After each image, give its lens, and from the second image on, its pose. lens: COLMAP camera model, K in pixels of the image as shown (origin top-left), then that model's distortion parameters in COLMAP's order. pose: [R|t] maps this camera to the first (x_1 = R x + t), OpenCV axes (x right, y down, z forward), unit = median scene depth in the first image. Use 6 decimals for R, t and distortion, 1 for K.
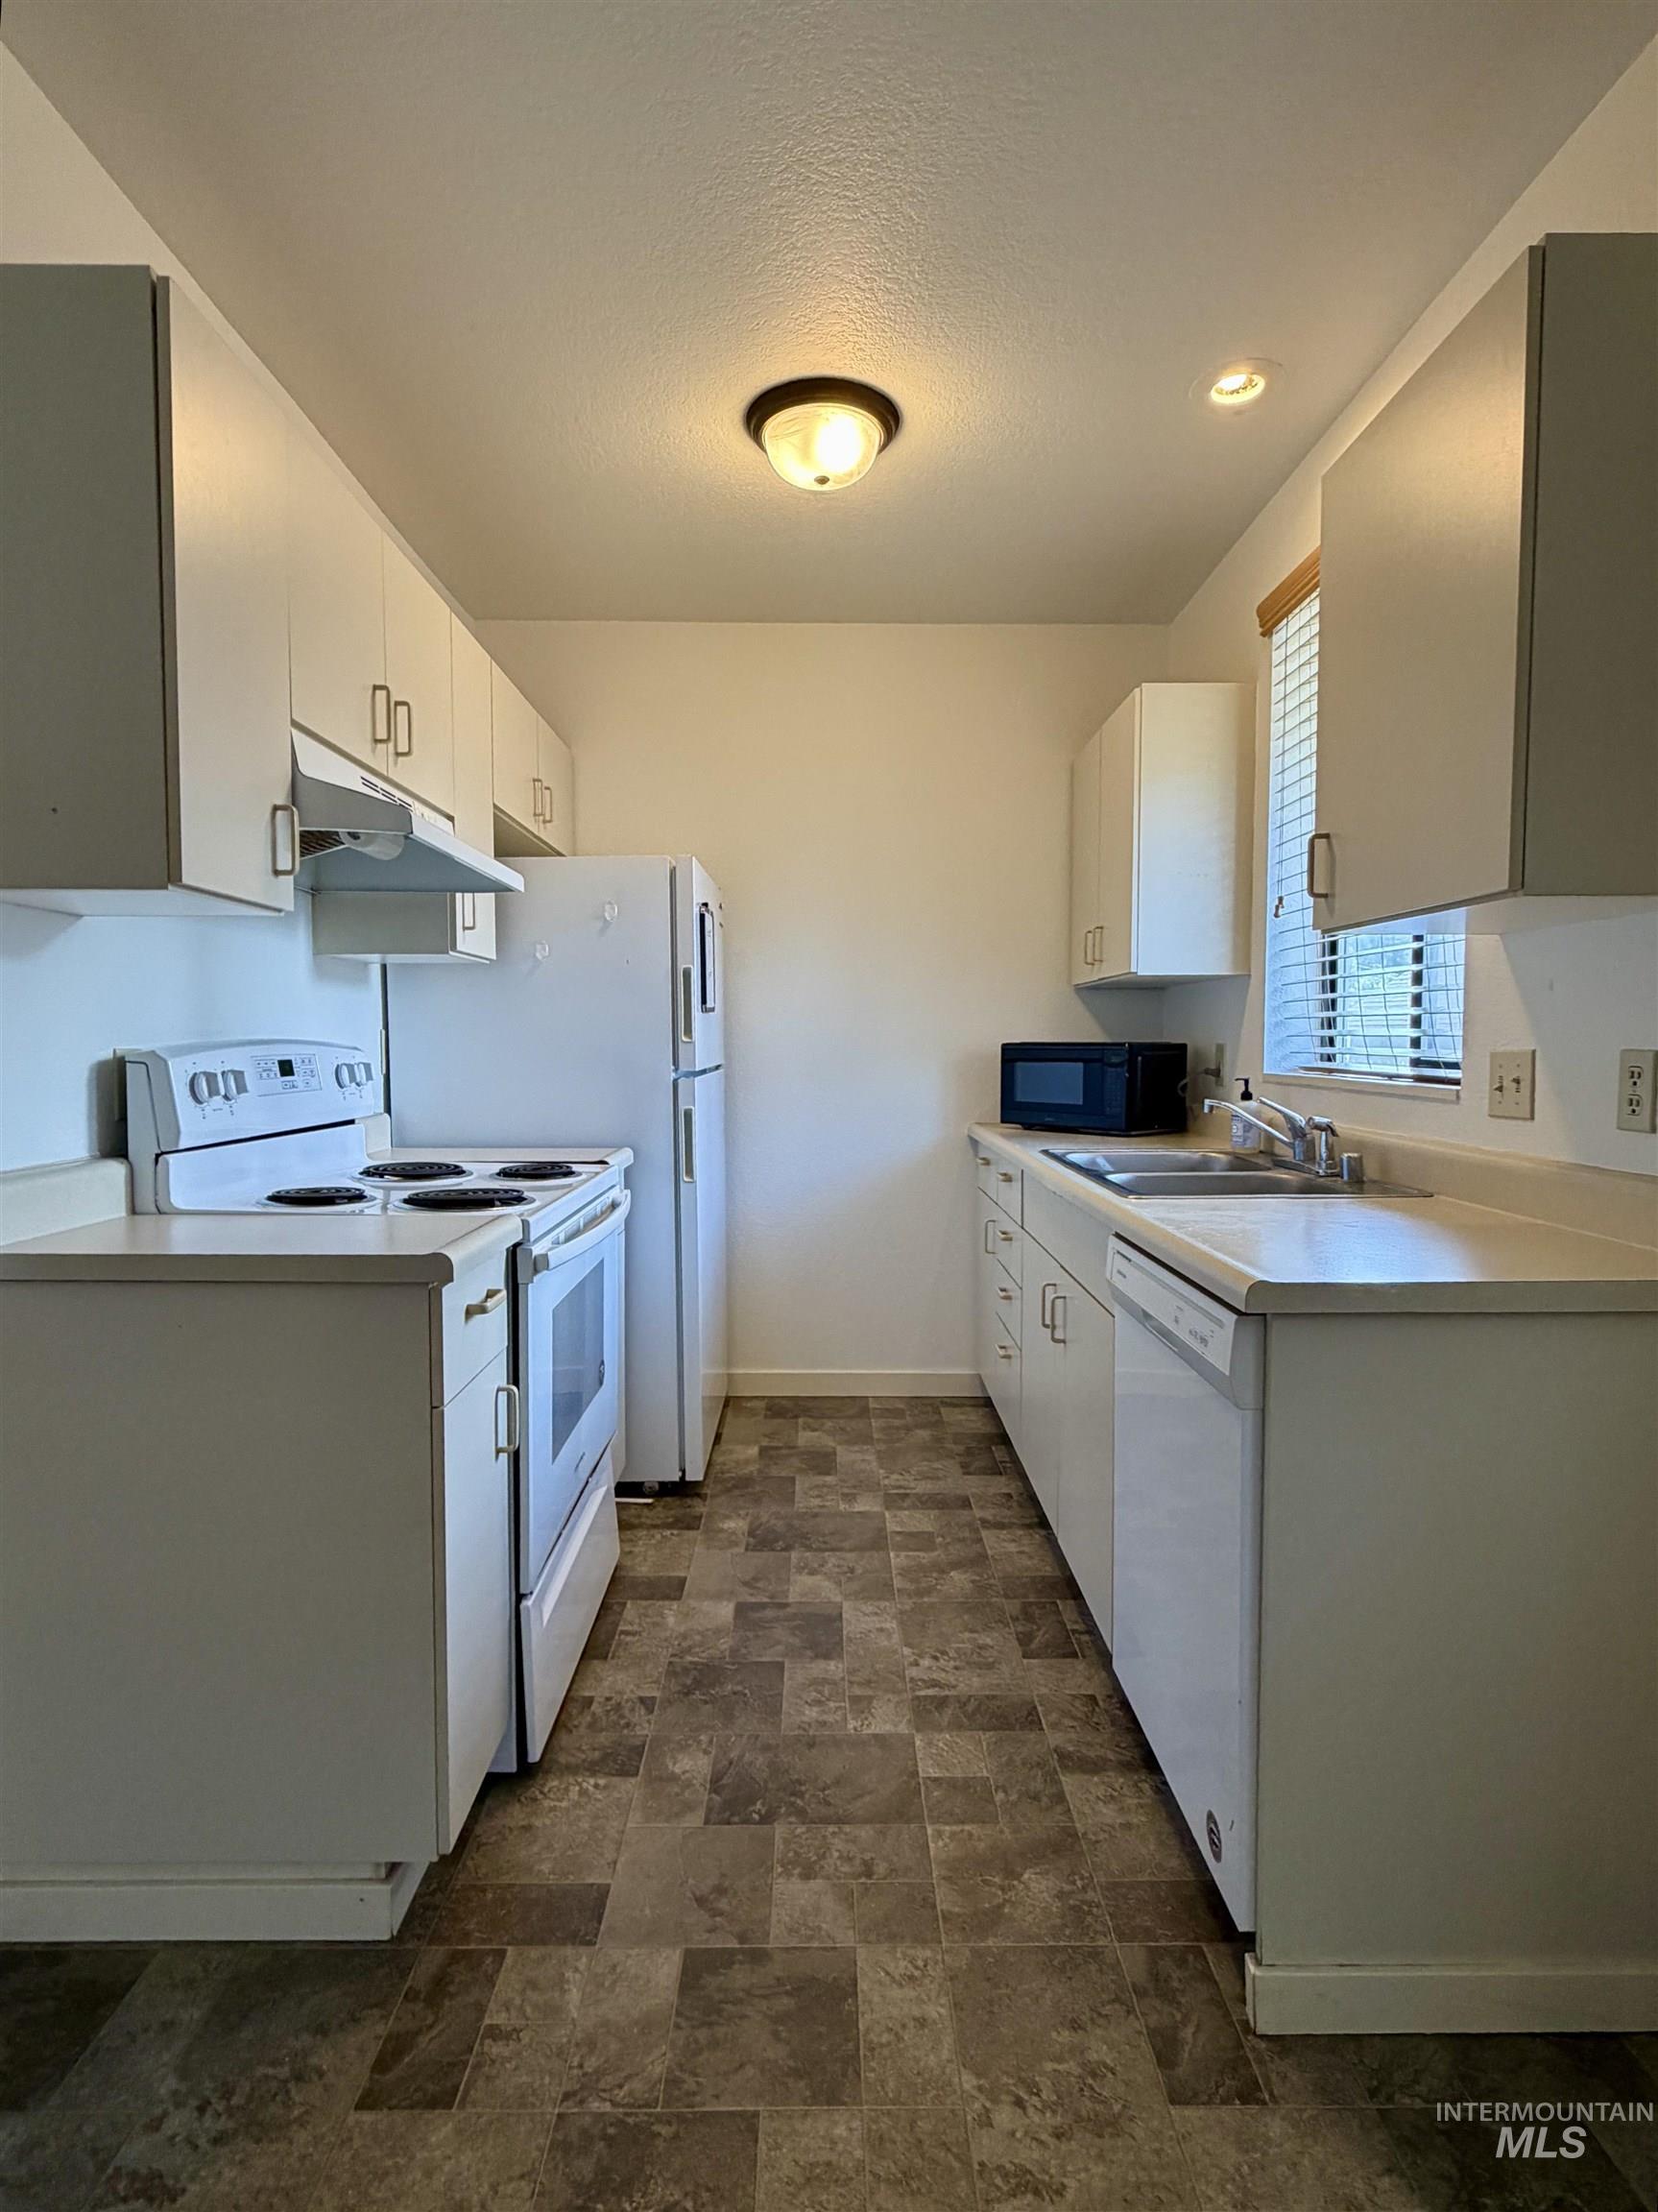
lens RADIAL K [[1100.9, 0, 830.8], [0, 1100.9, 1101.0], [0, 0, 1]] dist [0.003099, -0.000977]
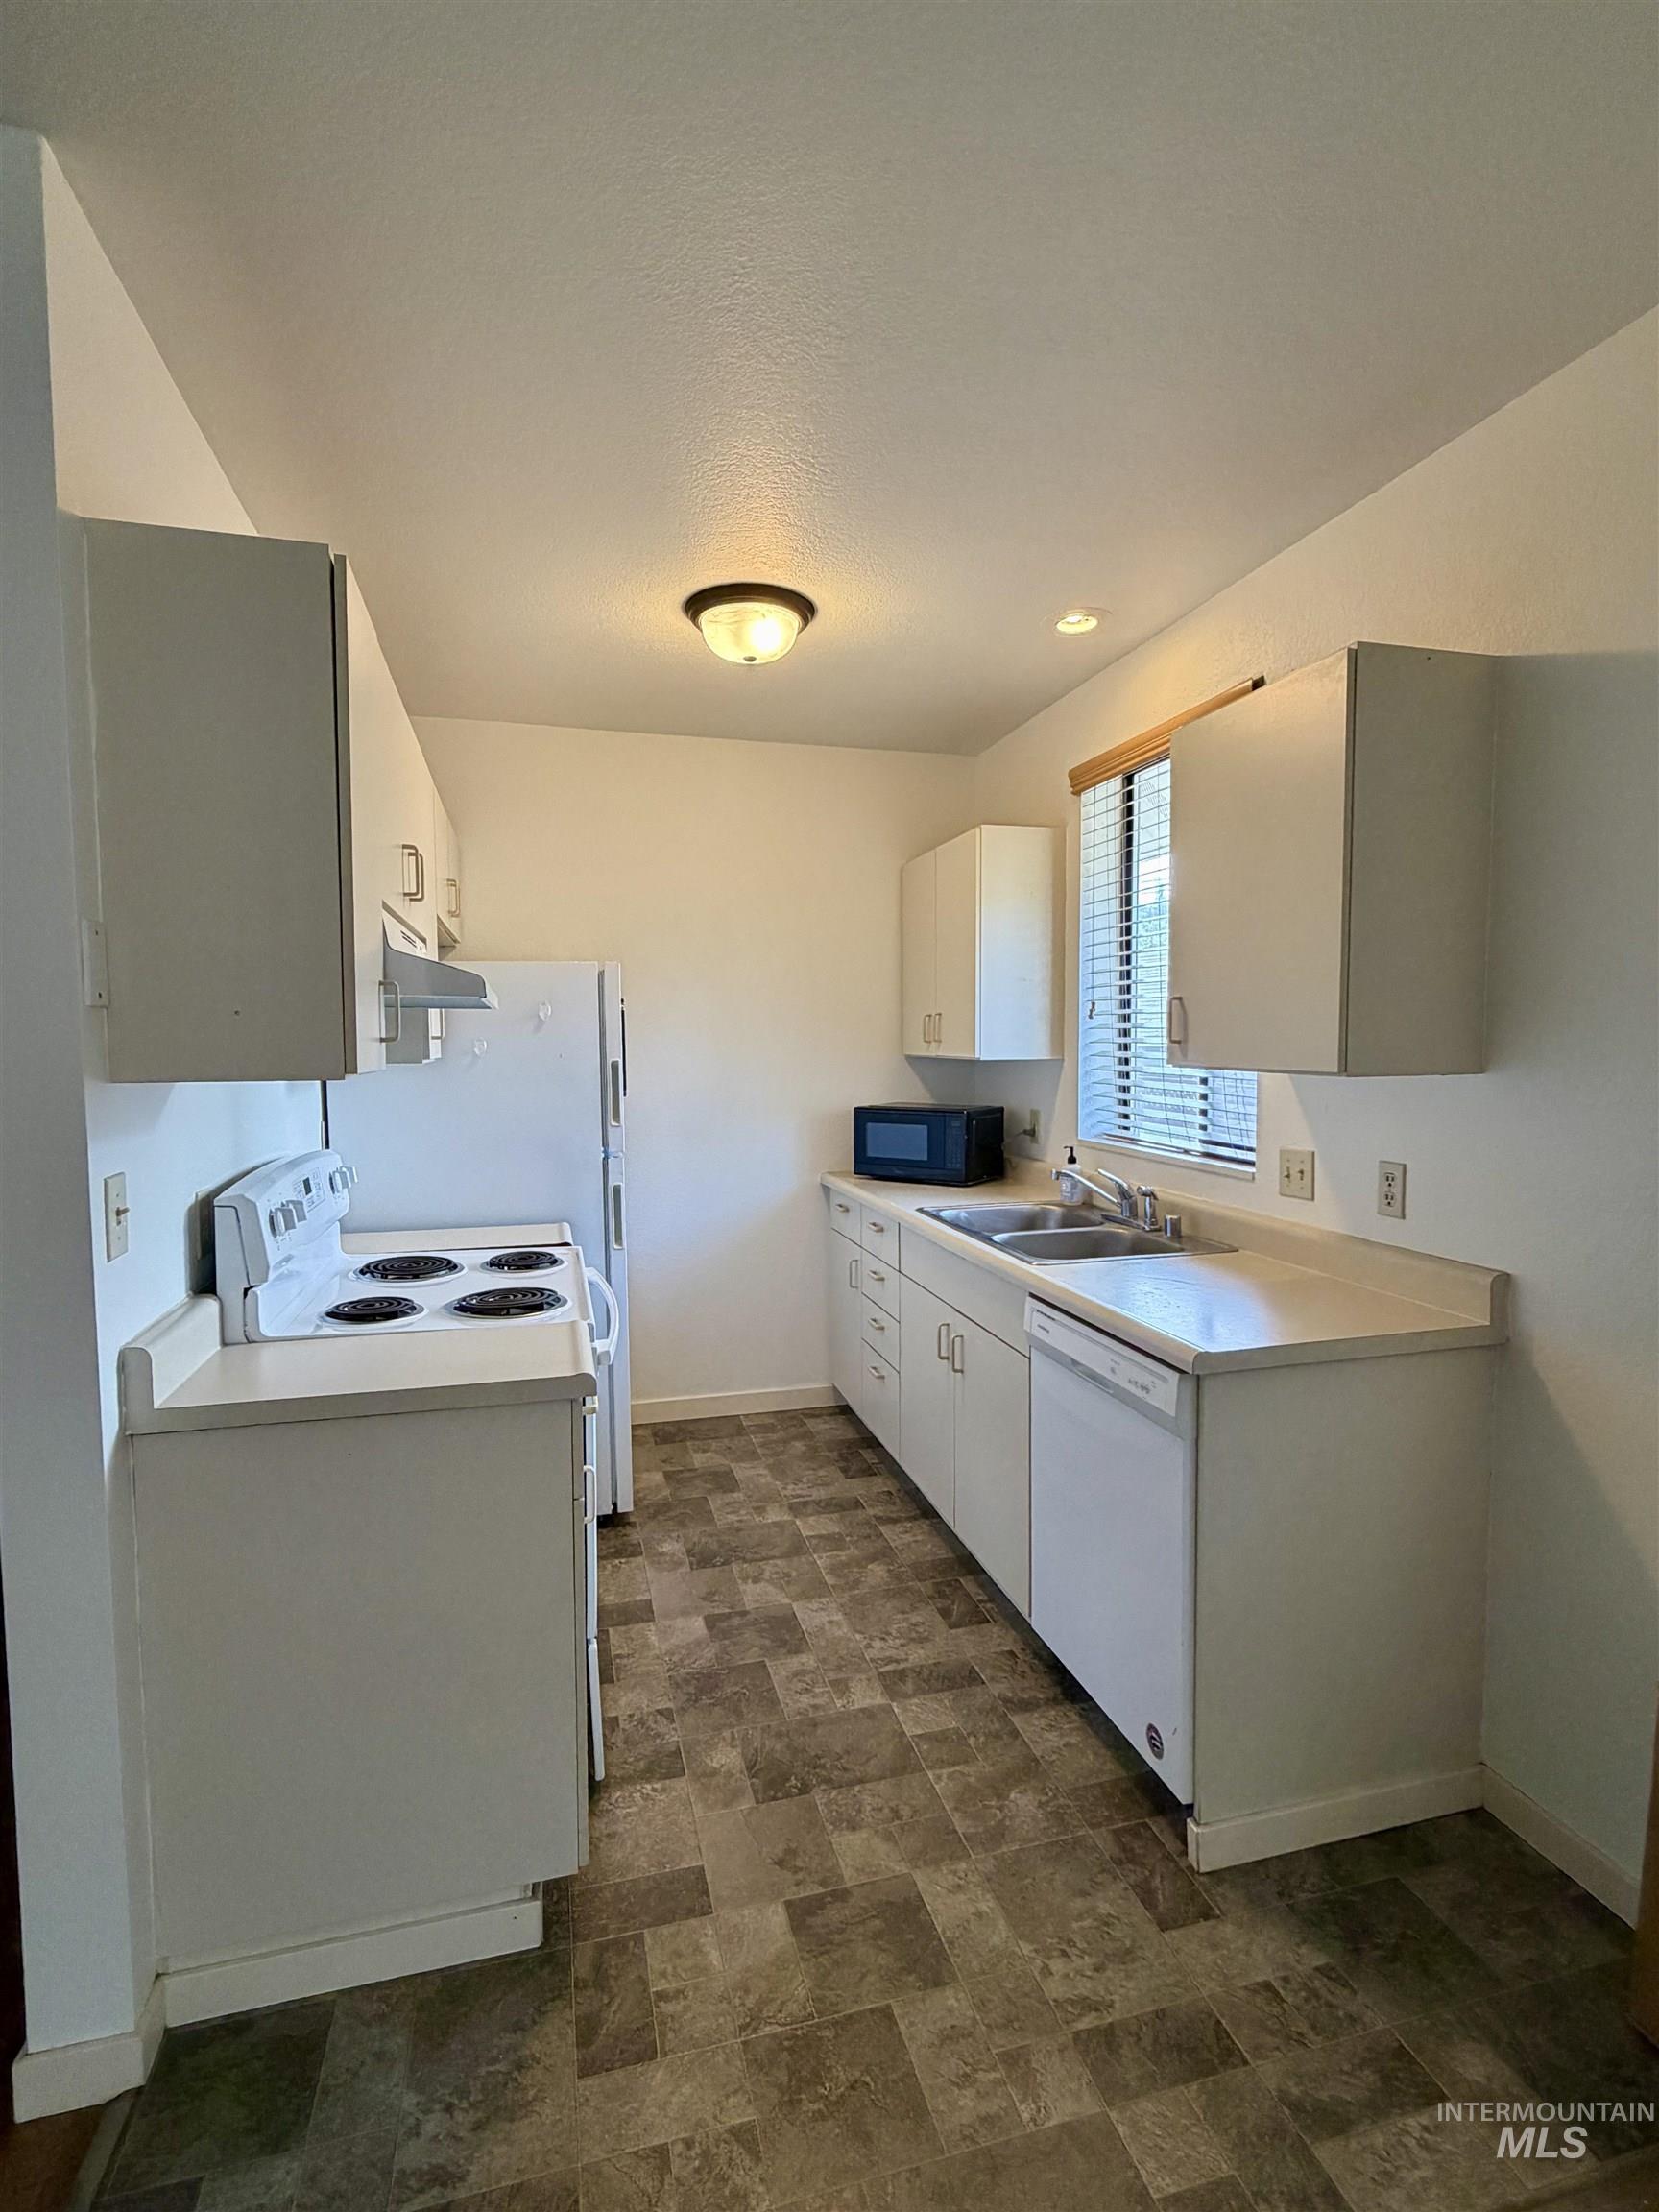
lens RADIAL K [[1037.1, 0, 826.2], [0, 1037.1, 1103.6], [0, 0, 1]] dist [0.000946, 0.000315]
pose [[0.968737, -0.020129, 0.247272, -0.289177], [0.019162, 0.999796, 0.006319, -0.124522], [-0.247349, -0.001383, 0.968926, -0.134248]]
